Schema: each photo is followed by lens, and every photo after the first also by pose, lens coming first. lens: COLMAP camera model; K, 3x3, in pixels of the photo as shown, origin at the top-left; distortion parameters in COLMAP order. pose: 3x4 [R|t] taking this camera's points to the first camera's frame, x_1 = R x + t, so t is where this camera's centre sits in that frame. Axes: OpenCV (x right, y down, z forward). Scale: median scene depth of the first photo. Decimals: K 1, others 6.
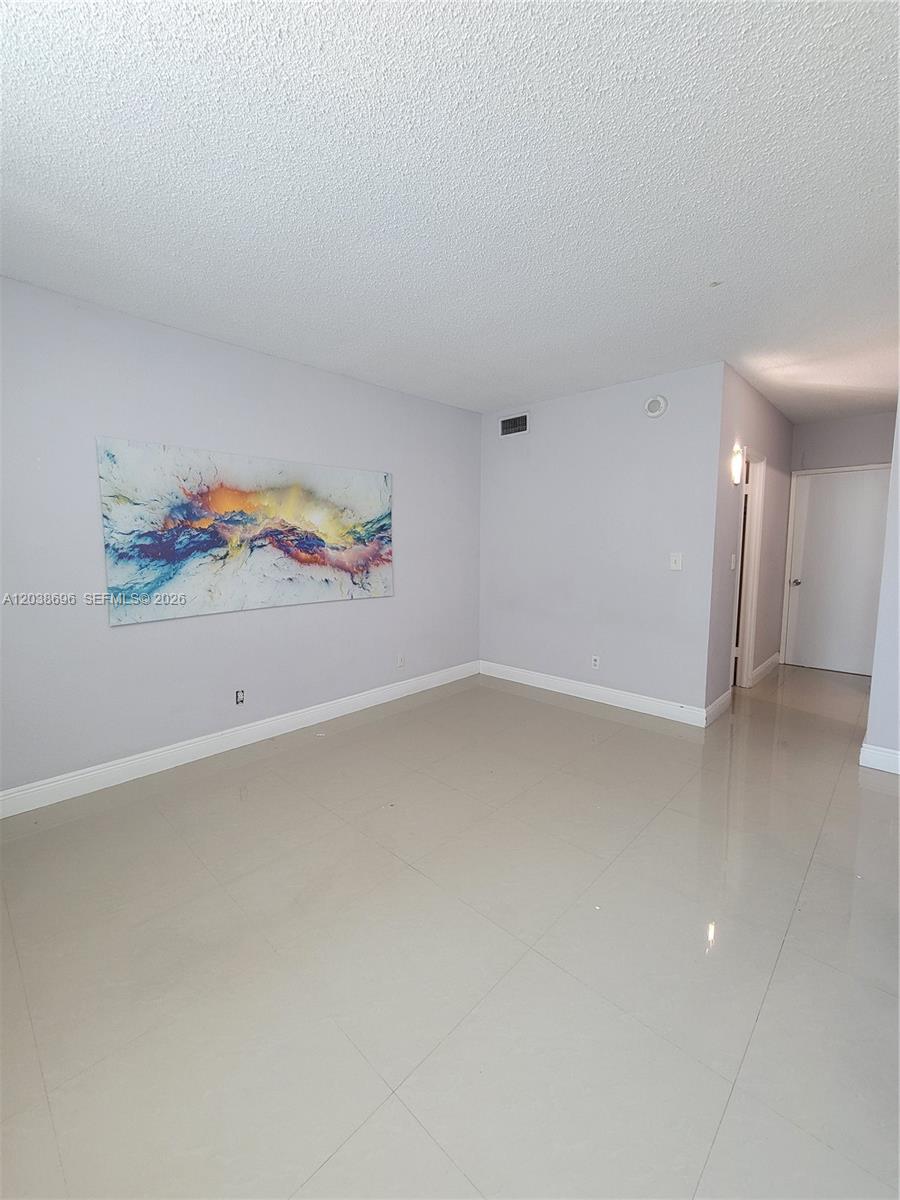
lens RADIAL K [[525.1, 0, 438.2], [0, 525.1, 592.1], [0, 0, 1]] dist [-0.001459, -0.000921]
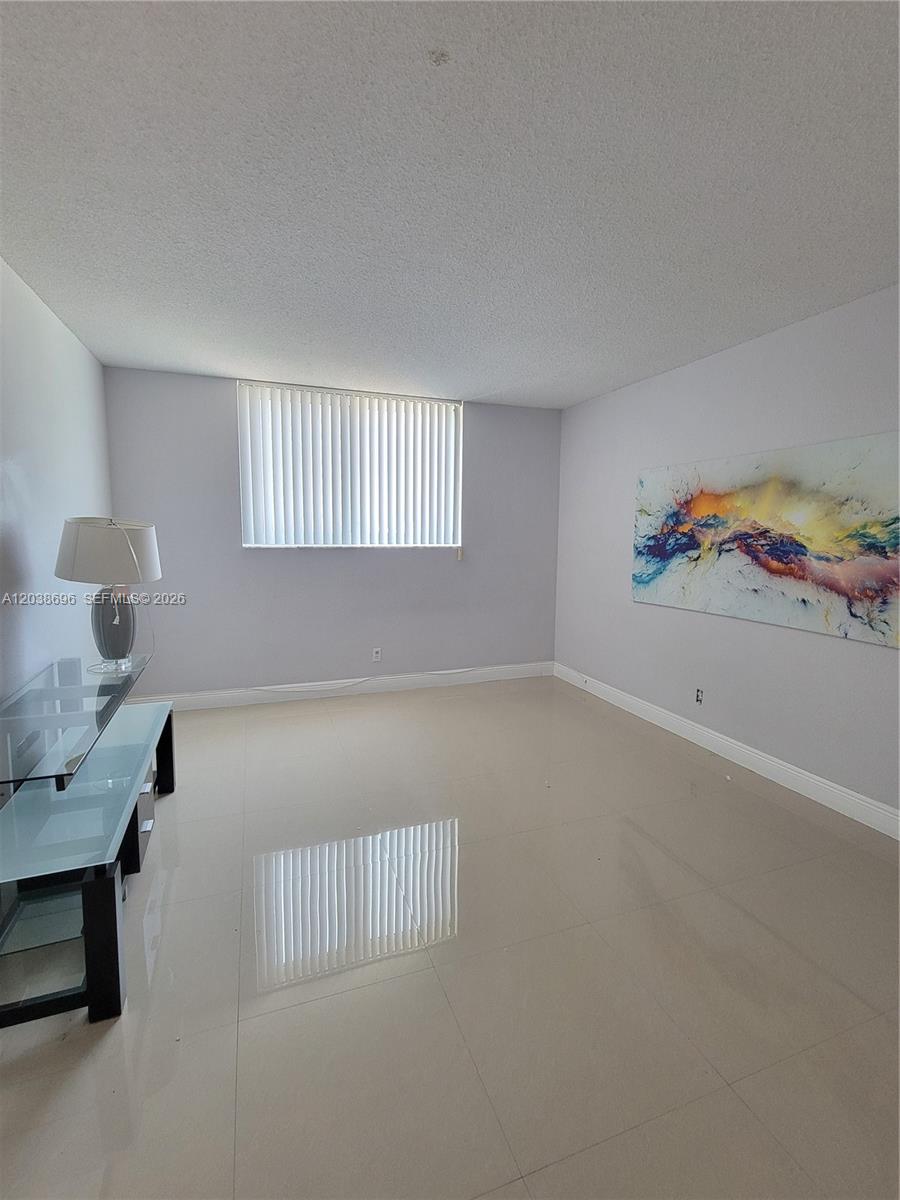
lens RADIAL K [[525.1, 0, 438.2], [0, 525.1, 592.1], [0, 0, 1]] dist [-0.001459, -0.000921]
pose [[-0.472454, 0.093930, -0.876336, 0.722342], [-0.096810, 0.982757, 0.157529, -0.108621], [0.876022, 0.159264, -0.455215, 0.955686]]
